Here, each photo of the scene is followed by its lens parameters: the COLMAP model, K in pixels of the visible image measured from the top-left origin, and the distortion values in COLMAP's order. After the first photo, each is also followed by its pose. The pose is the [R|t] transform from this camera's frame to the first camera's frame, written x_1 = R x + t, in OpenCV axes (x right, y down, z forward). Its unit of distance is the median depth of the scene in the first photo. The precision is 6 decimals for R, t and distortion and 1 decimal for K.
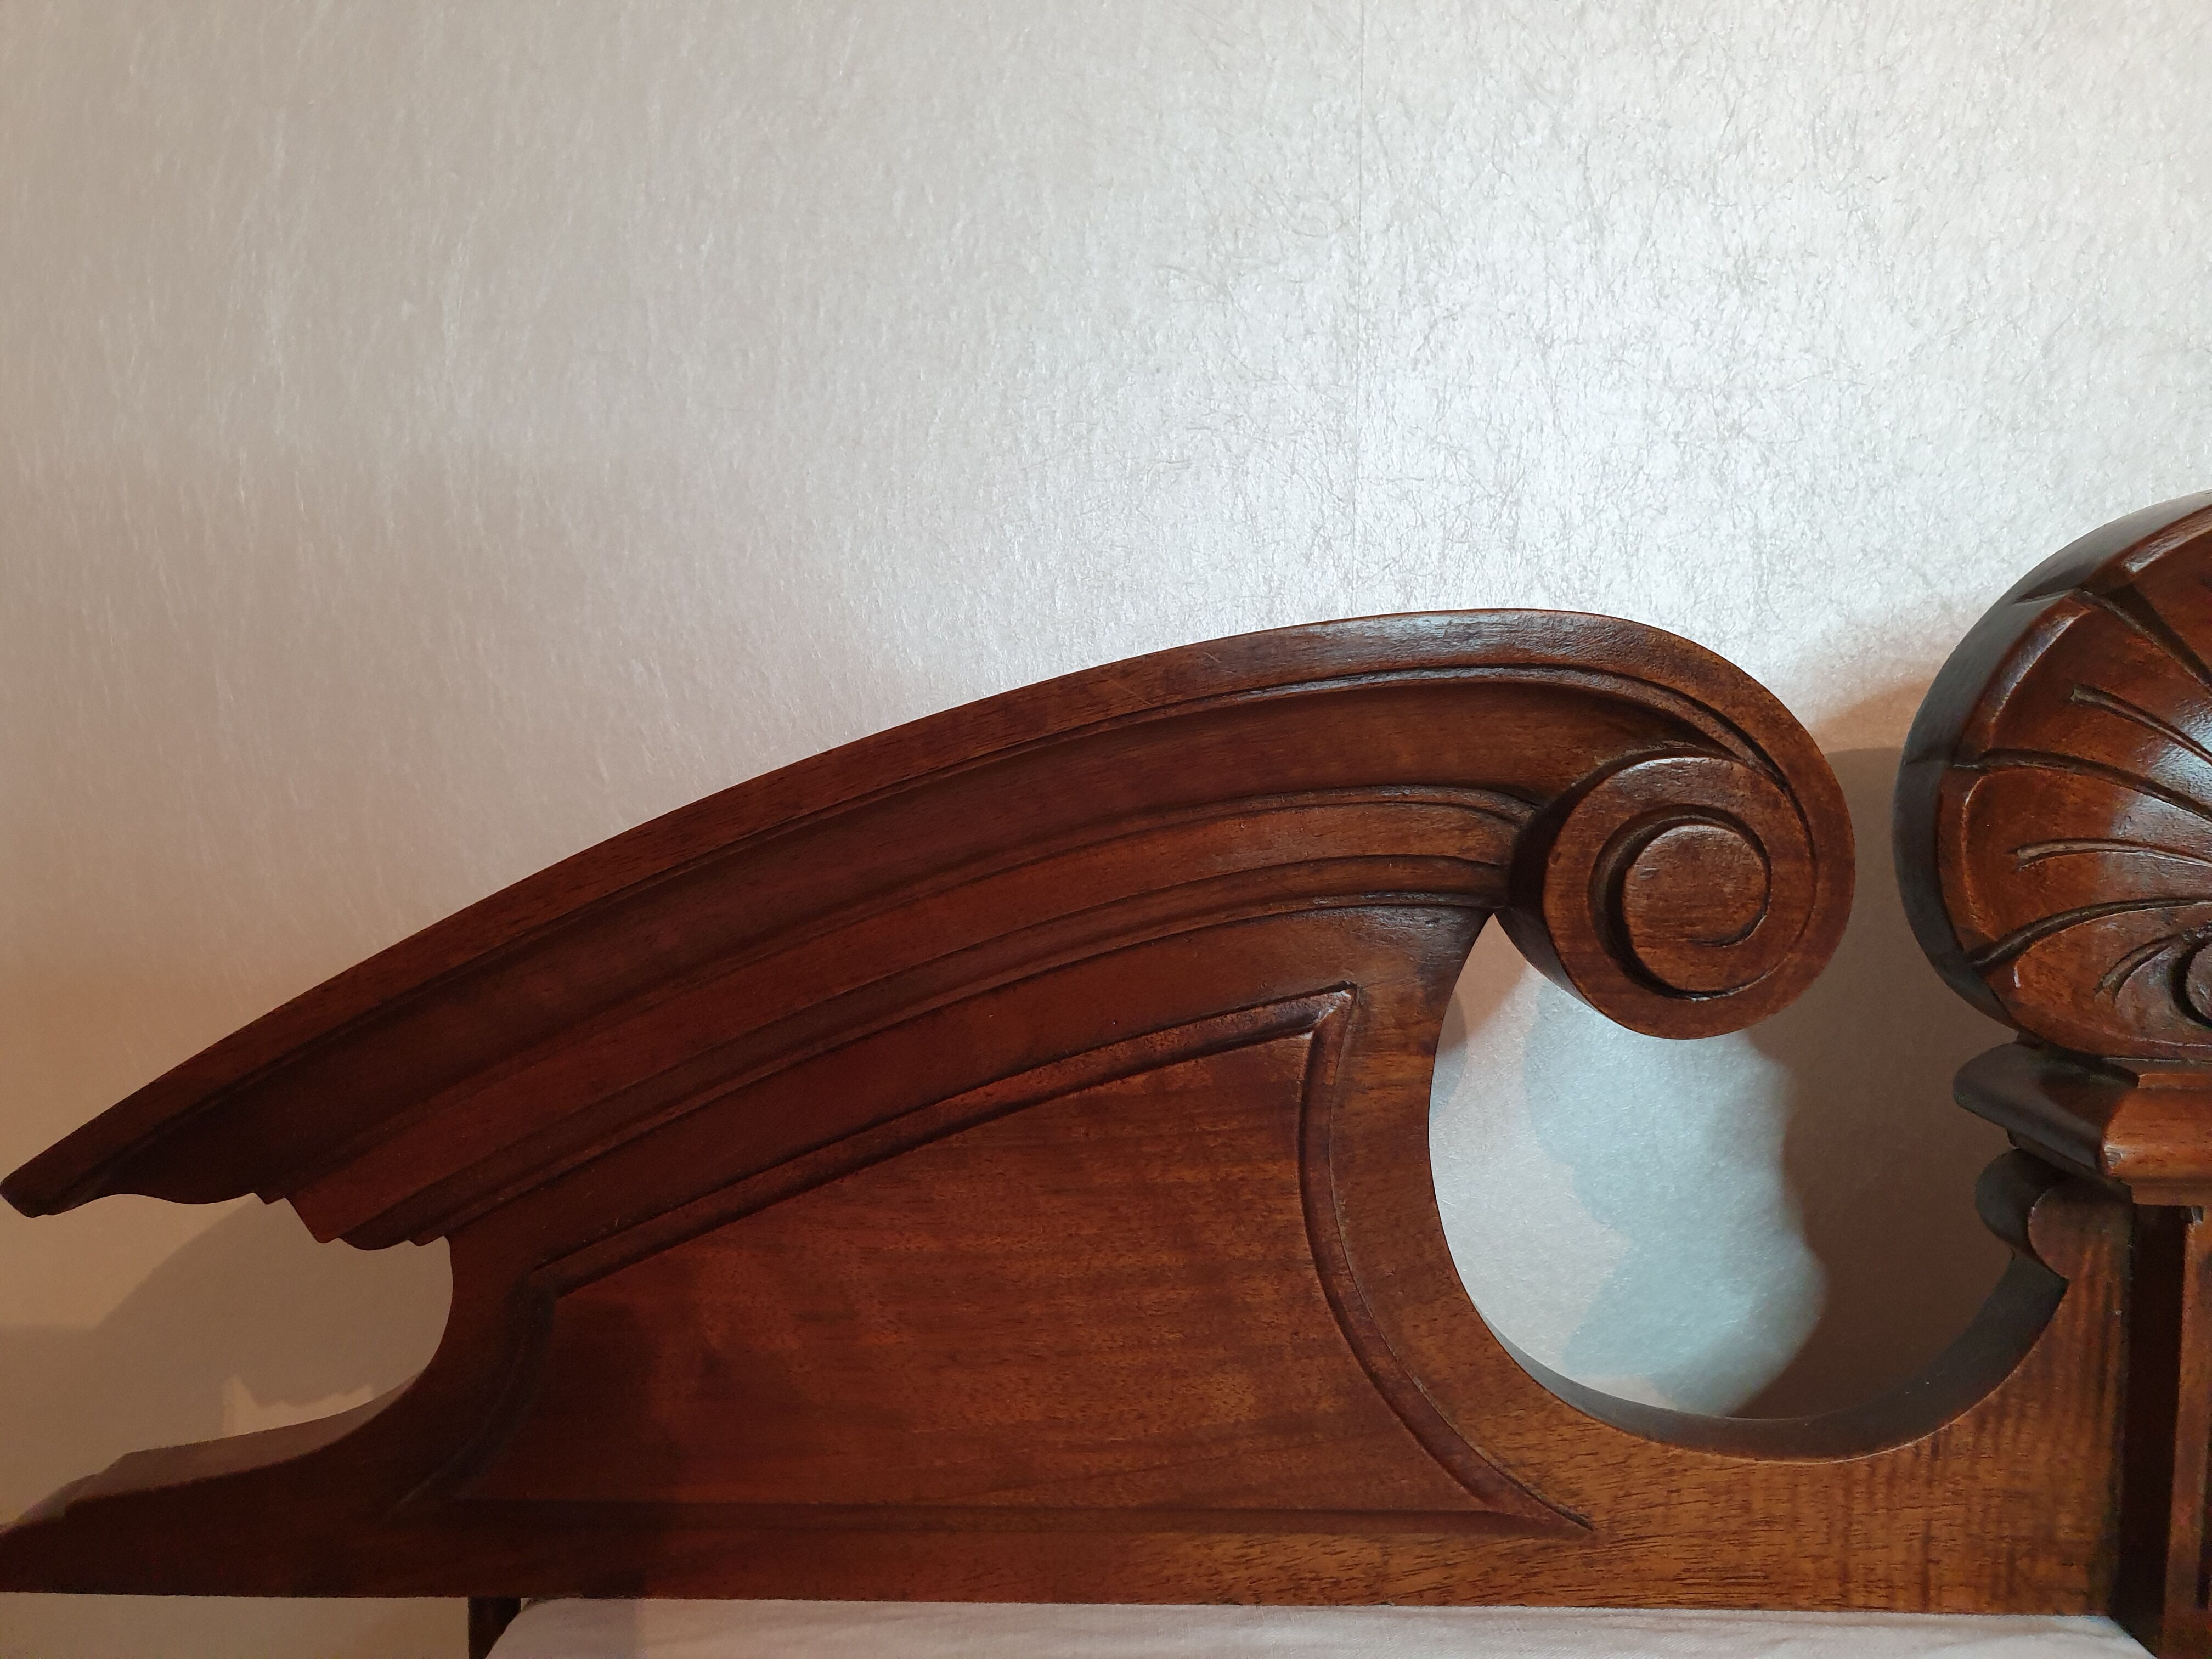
lens RADIAL K [[1670.0, 0, 1106.0], [0, 1670.0, 829.5], [0, 0, 1]] dist [0.052340, -0.062886]
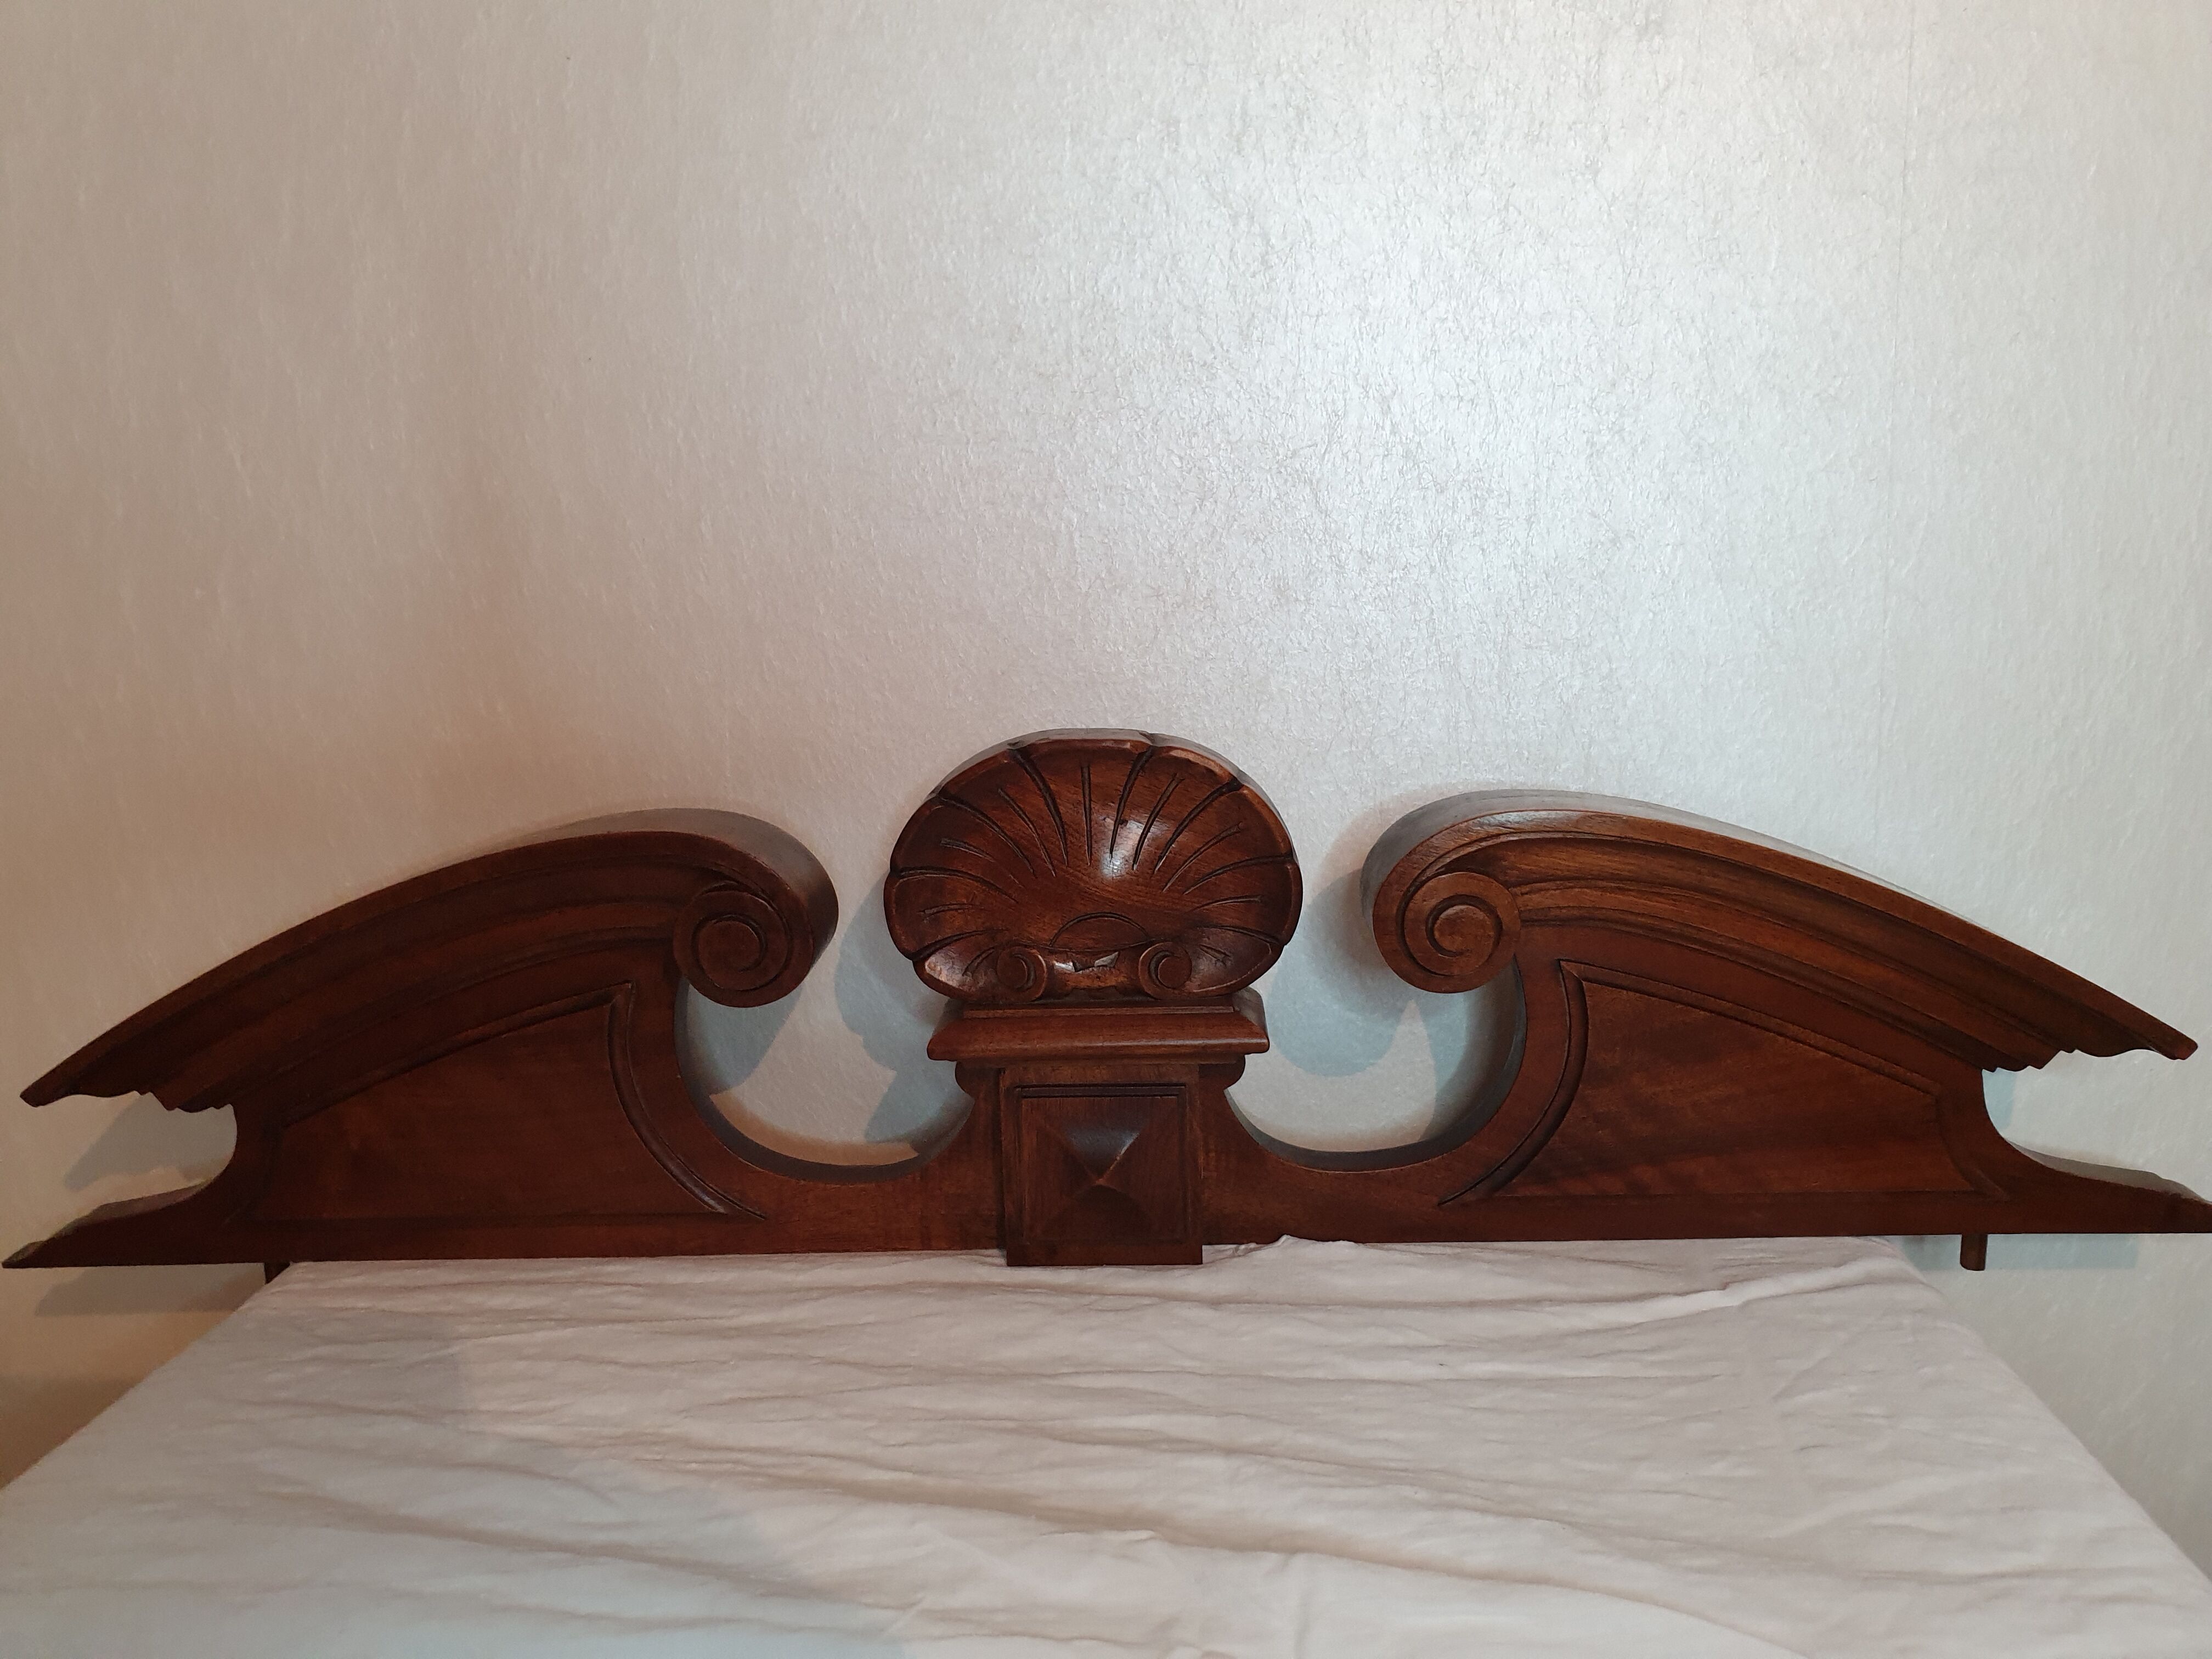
lens RADIAL K [[1698.7, 0, 1113.1], [0, 1698.7, 815.9], [0, 0, 1]] dist [0.007807, -0.002118]
pose [[0.999137, -0.033950, -0.023924, 0.819015], [0.036802, 0.990688, 0.131084, -0.376593], [0.019251, -0.131851, 0.991083, -1.116390]]
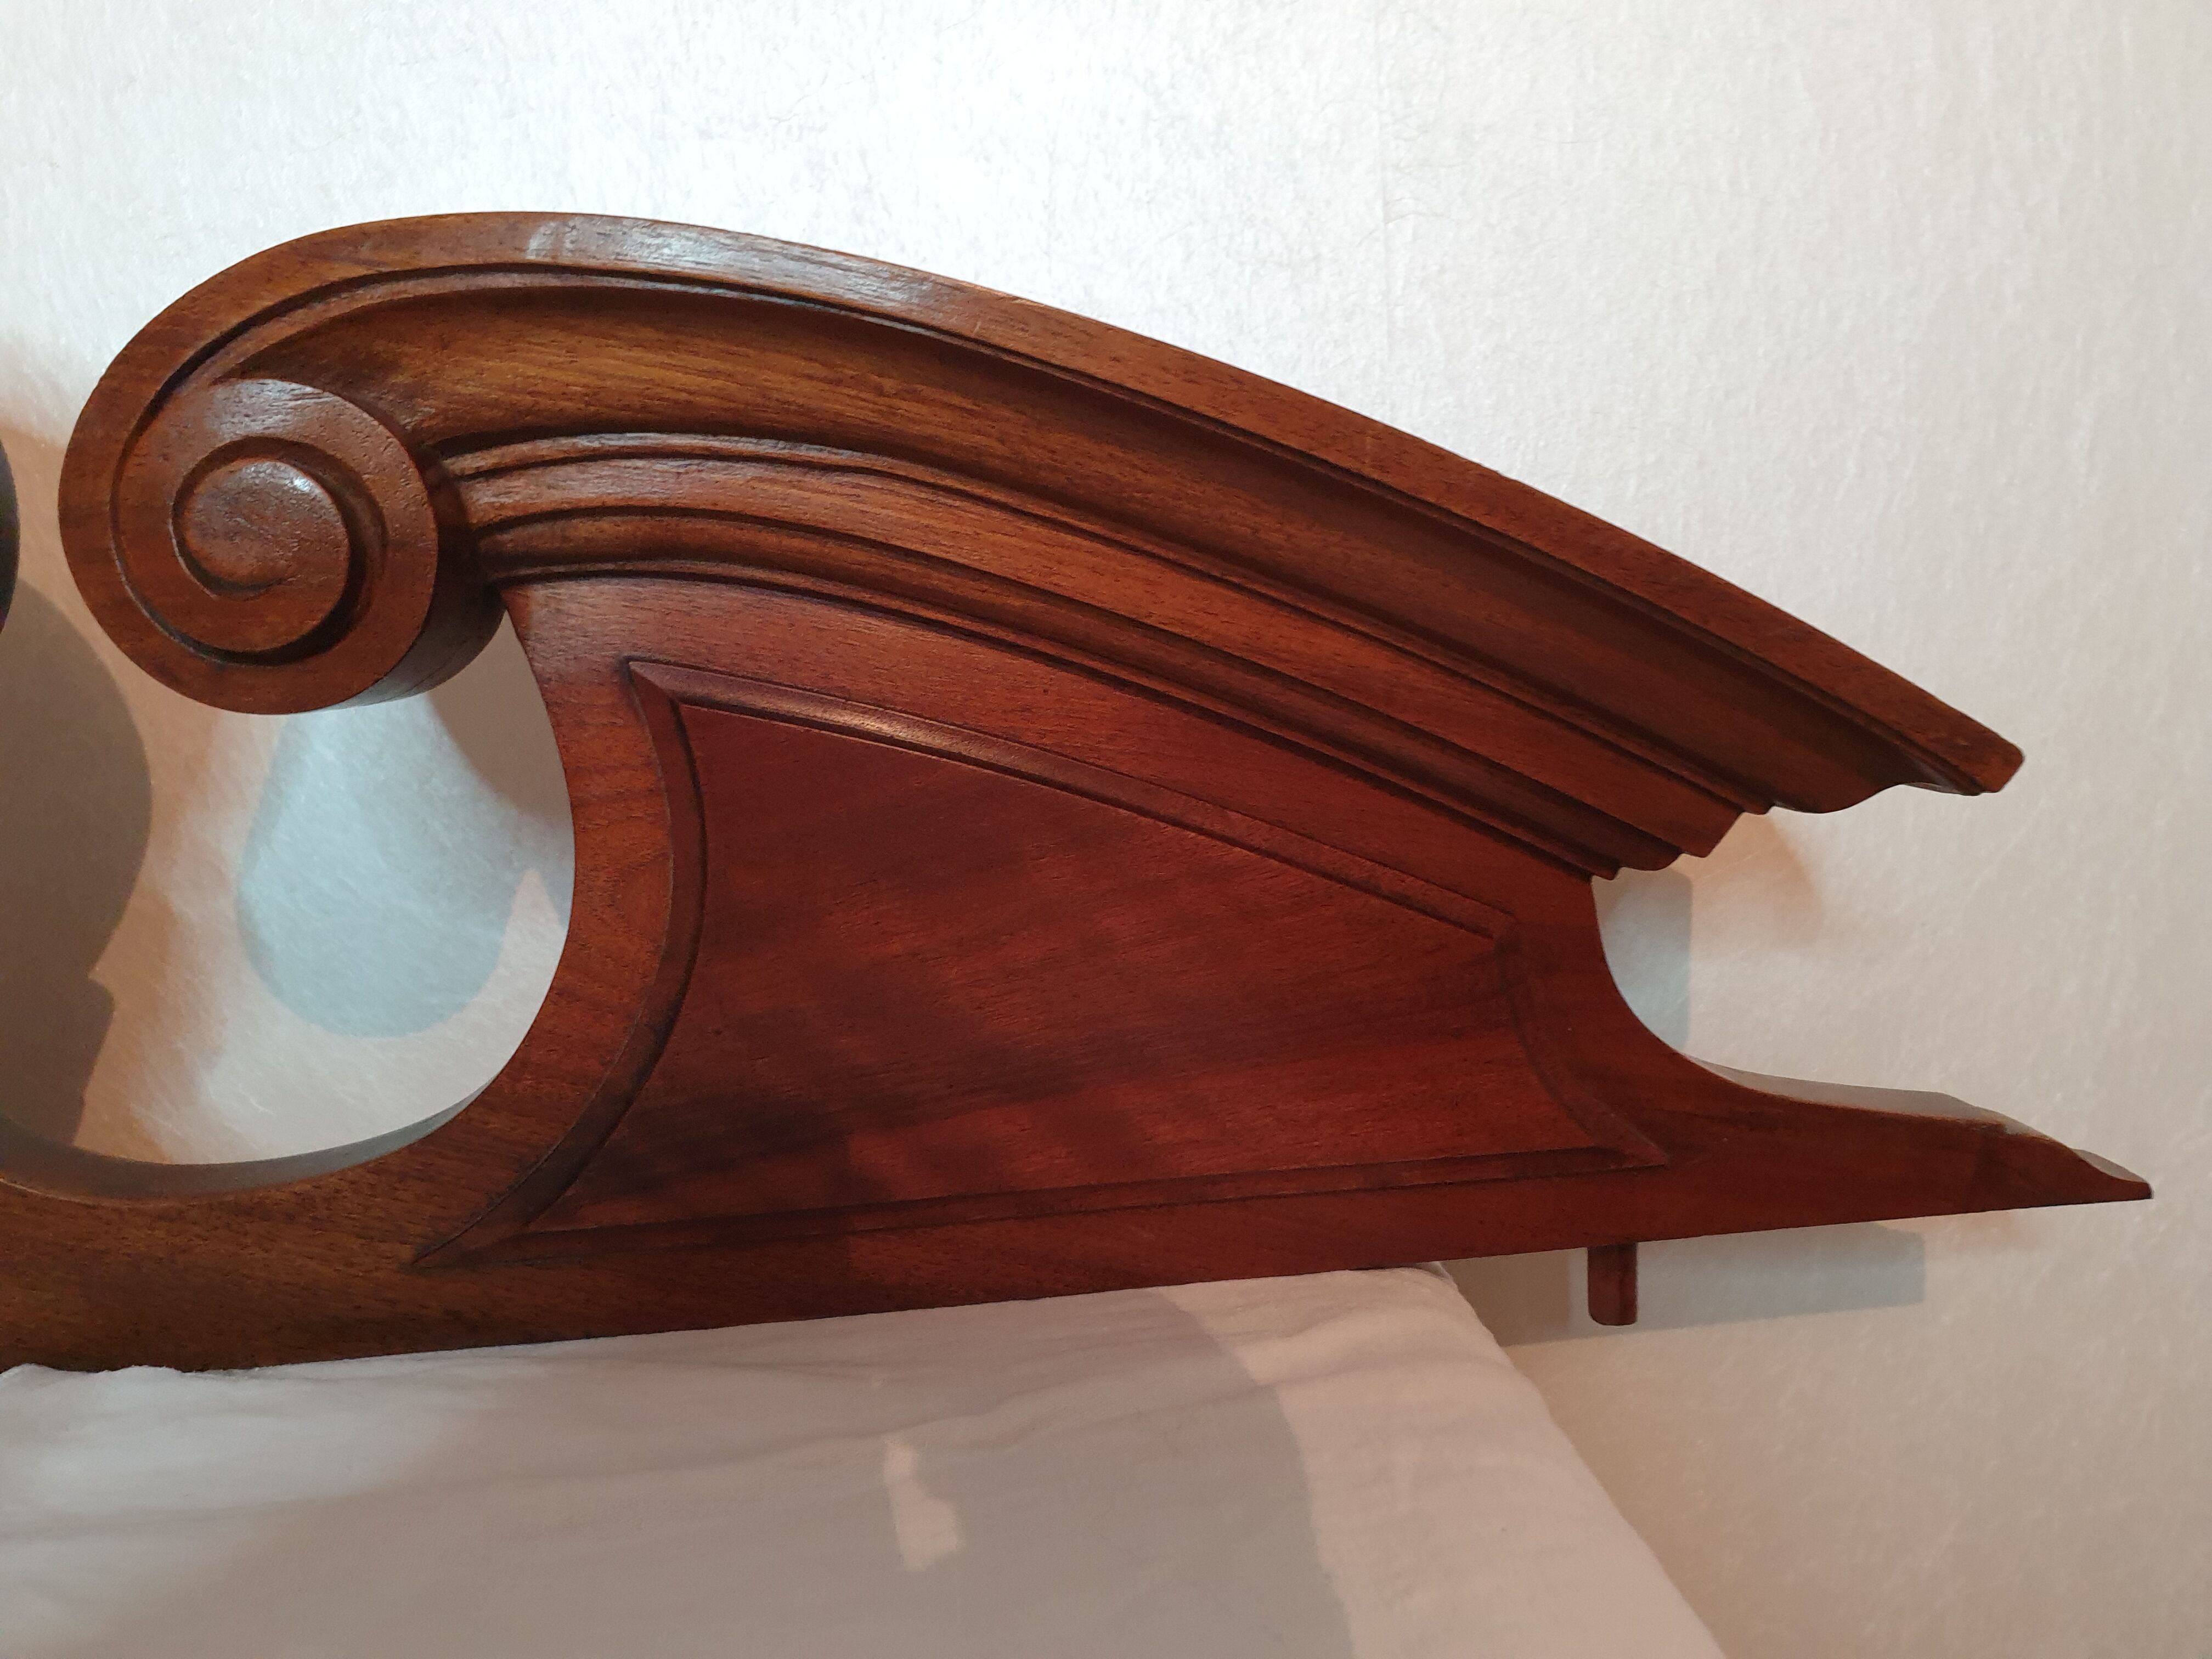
lens RADIAL K [[1698.7, 0, 1113.1], [0, 1698.7, 815.9], [0, 0, 1]] dist [0.007807, -0.002118]
pose [[0.992490, -0.076089, 0.095782, 1.482561], [0.070913, 0.995890, 0.056335, 0.150640], [-0.099675, -0.049120, 0.993807, 0.034178]]
